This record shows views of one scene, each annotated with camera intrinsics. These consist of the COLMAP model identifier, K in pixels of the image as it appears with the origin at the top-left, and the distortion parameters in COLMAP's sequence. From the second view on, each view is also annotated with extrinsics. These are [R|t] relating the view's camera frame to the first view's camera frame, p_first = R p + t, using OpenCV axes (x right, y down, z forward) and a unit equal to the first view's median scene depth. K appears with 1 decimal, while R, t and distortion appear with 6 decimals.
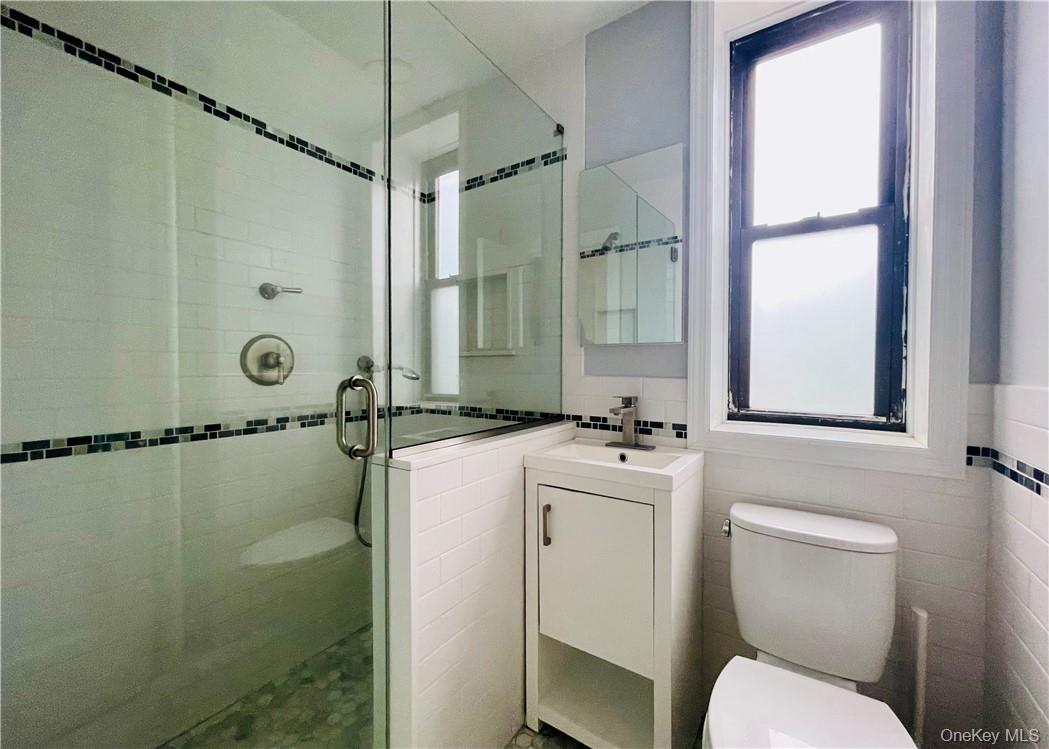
lens RADIAL K [[433.2, 0, 522.2], [0, 433.2, 371.6], [0, 0, 1]] dist [-0.000101, 0.000101]
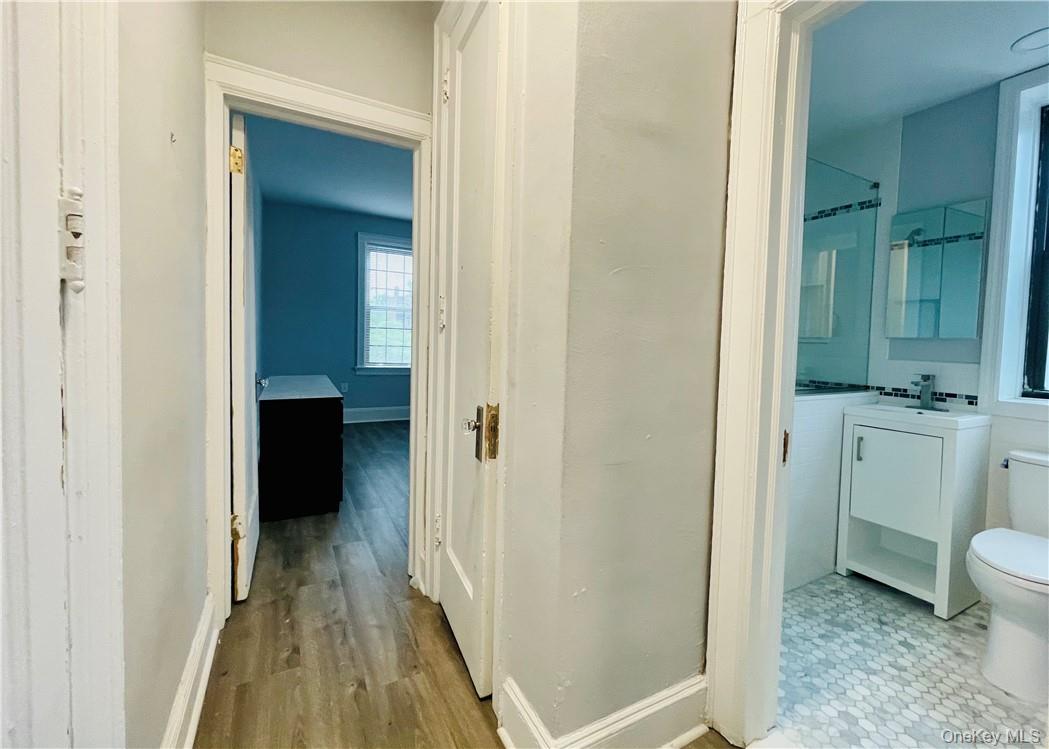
lens RADIAL K [[459.9, 0, 541.0], [0, 459.9, 359.6], [0, 0, 1]] dist [-0.001730, 0.000898]
pose [[0.897034, 0.040084, -0.440141, -0.223010], [-0.030883, 0.999129, 0.028050, 0.004005], [0.440882, -0.011569, 0.897490, -0.886995]]
